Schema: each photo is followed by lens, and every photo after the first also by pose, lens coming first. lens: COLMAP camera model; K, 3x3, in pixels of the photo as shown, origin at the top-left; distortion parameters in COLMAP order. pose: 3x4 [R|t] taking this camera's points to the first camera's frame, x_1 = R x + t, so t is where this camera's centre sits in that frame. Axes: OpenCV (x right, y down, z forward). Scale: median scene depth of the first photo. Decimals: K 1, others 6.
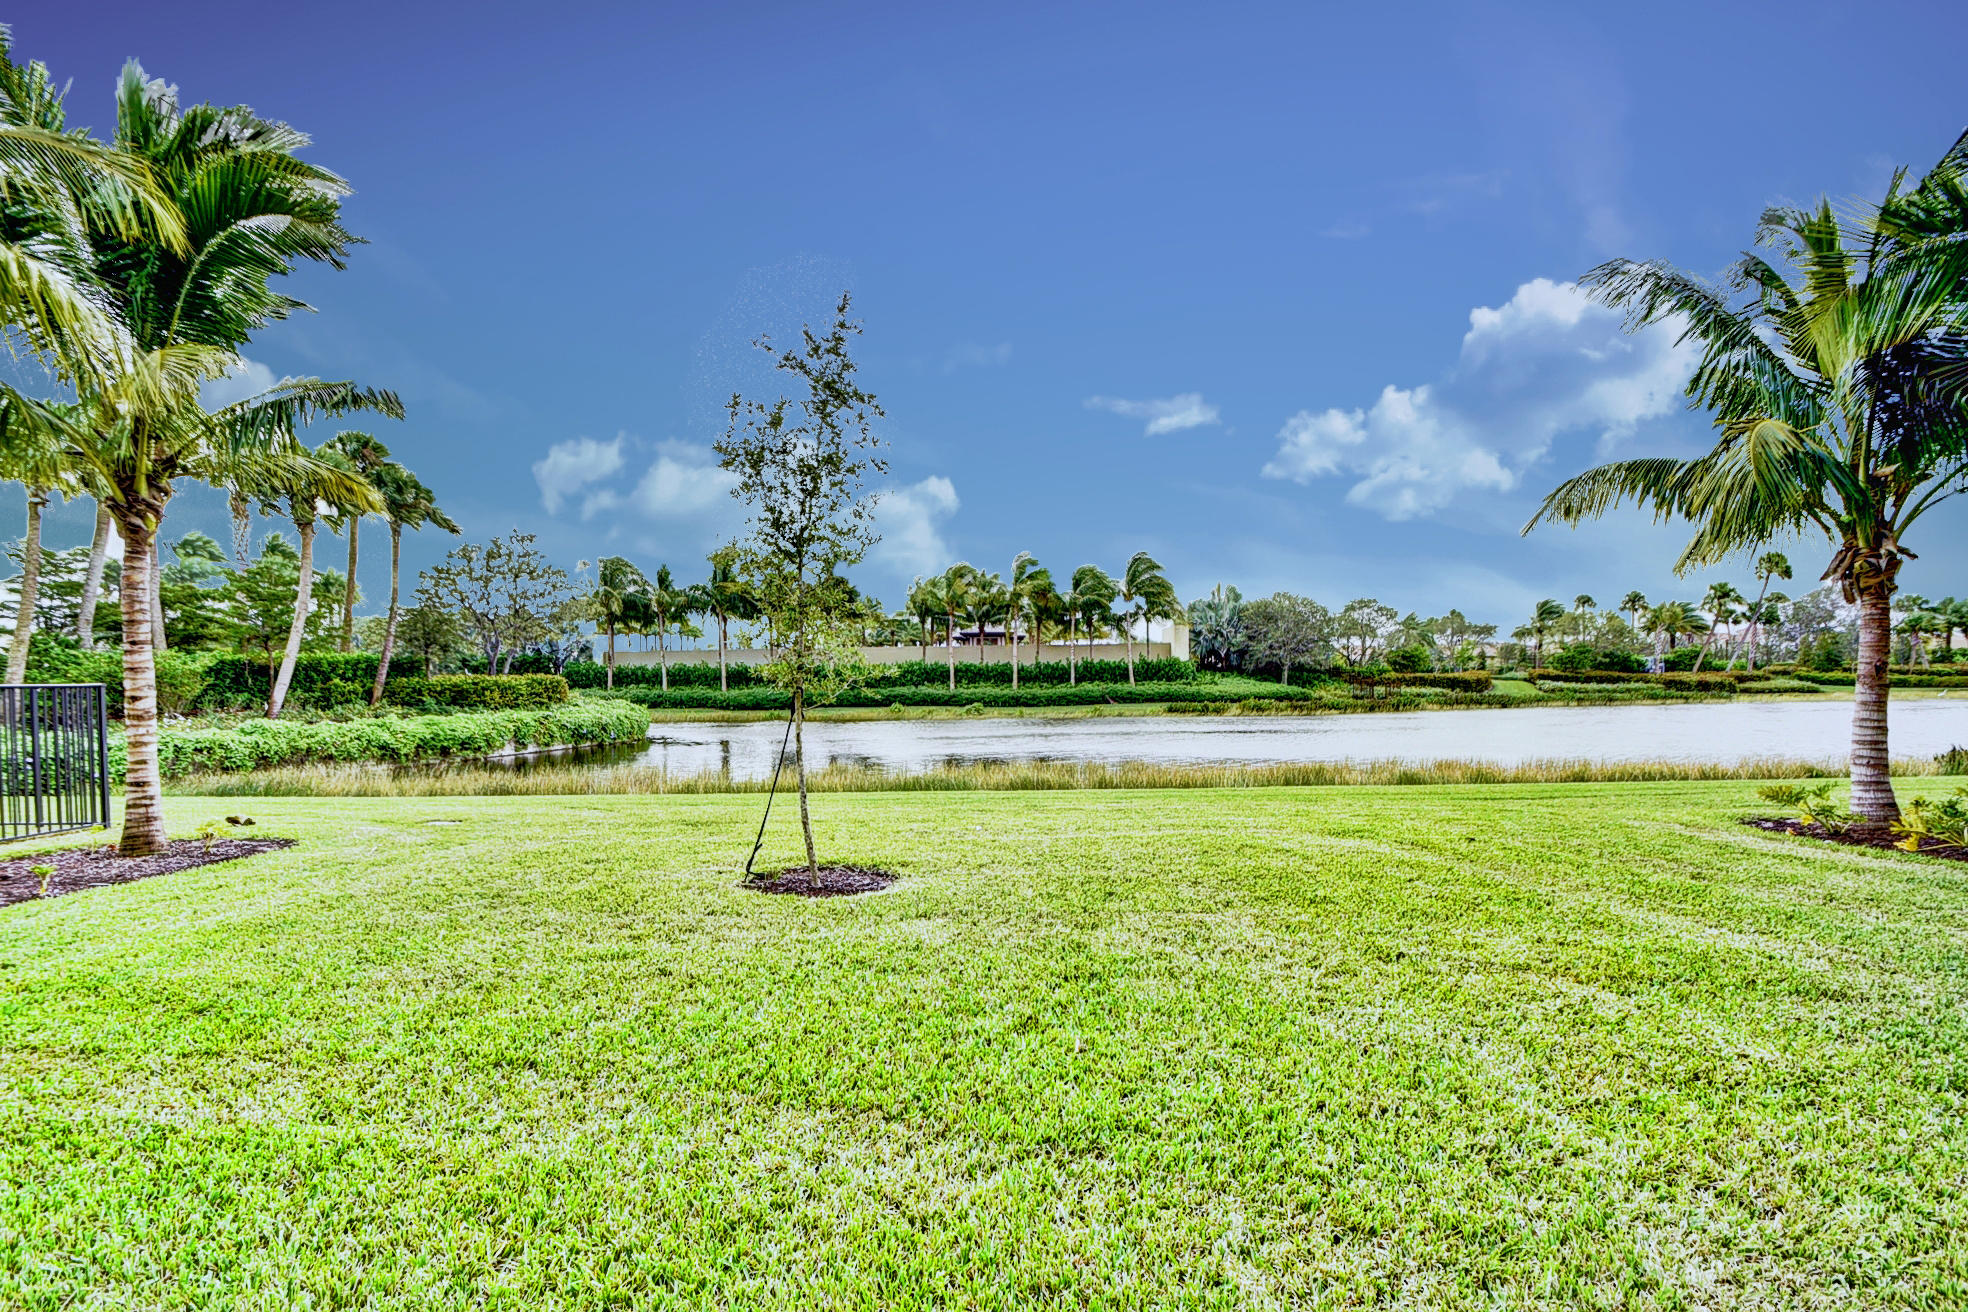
lens RADIAL K [[881.1, 0, 1001.4], [0, 881.1, 664.1], [0, 0, 1]] dist [-0.008540, -0.007368]
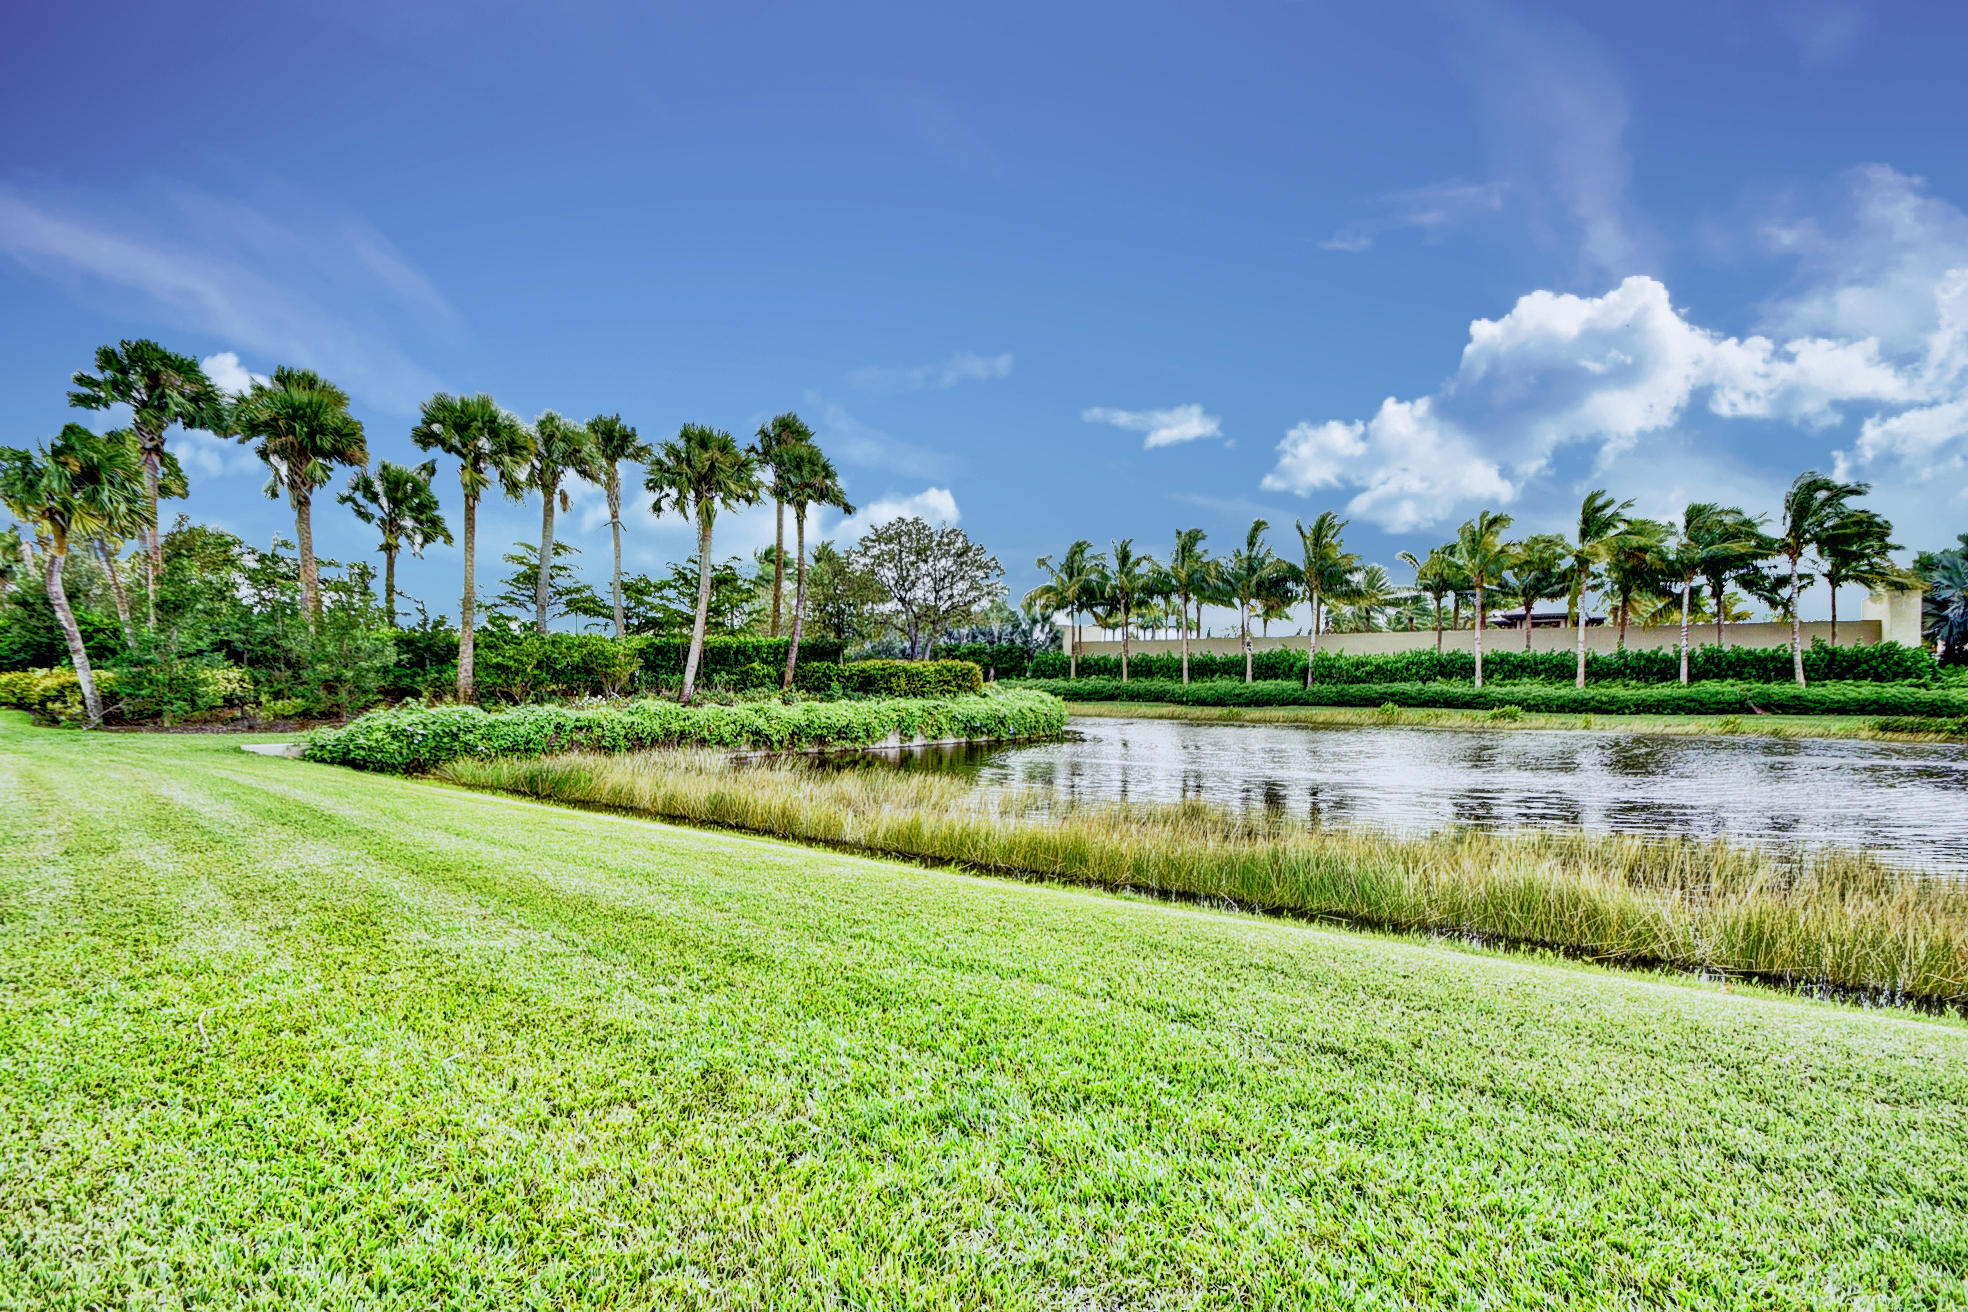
lens RADIAL K [[881.1, 0, 965.3], [0, 881.1, 670.7], [0, 0, 1]] dist [-0.008540, -0.007368]
pose [[0.820730, 0.009848, -0.571231, 0.011269], [-0.002414, 0.999902, 0.013770, 0.005503], [0.571310, -0.009923, 0.820674, 0.139982]]
